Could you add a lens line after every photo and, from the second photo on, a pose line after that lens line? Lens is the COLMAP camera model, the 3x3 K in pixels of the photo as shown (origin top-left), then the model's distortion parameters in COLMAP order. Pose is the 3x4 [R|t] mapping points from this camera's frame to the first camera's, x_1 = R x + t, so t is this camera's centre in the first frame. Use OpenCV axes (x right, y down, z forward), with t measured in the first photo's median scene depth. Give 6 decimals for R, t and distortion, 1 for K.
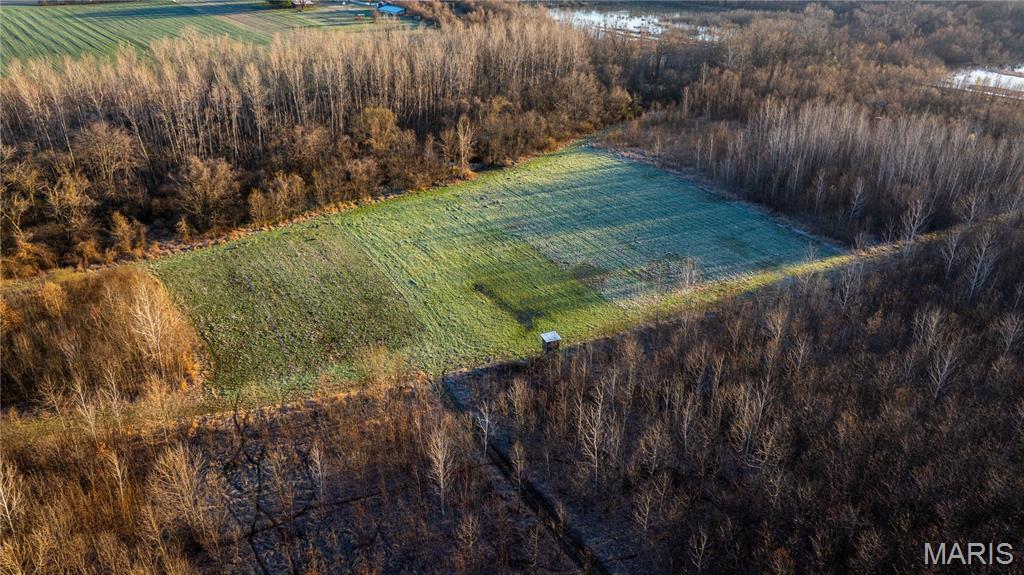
lens RADIAL K [[742.6, 0, 511.2], [0, 742.6, 291.0], [0, 0, 1]] dist [-0.009641, 0.012772]
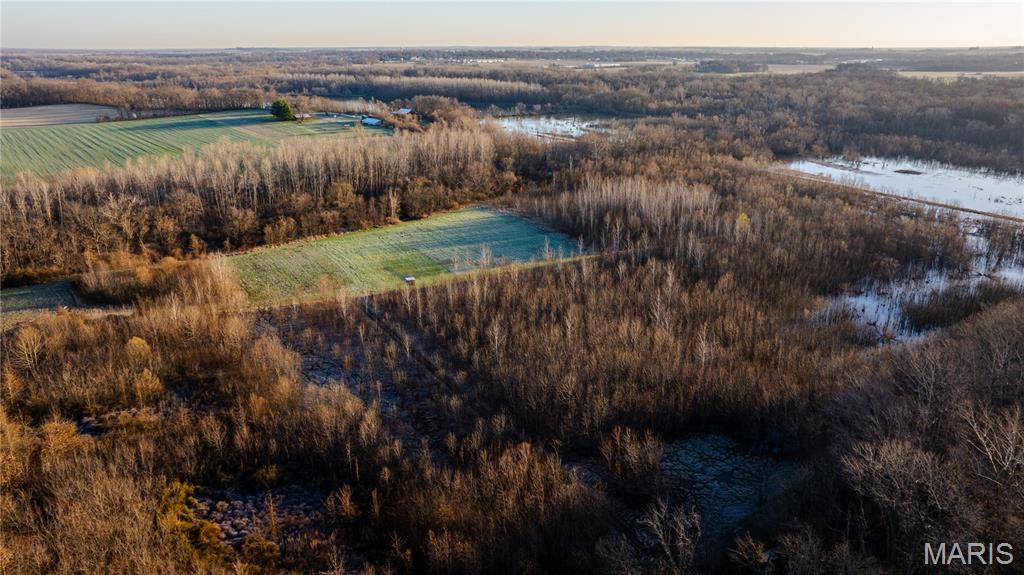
lens RADIAL K [[742.6, 0, 513.7], [0, 742.6, 285.5], [0, 0, 1]] dist [-0.009641, 0.012772]
pose [[0.999894, -0.013142, 0.006281, 0.189322], [0.013876, 0.990530, -0.136593, 0.211555], [-0.004426, 0.136666, 0.990607, -0.608928]]
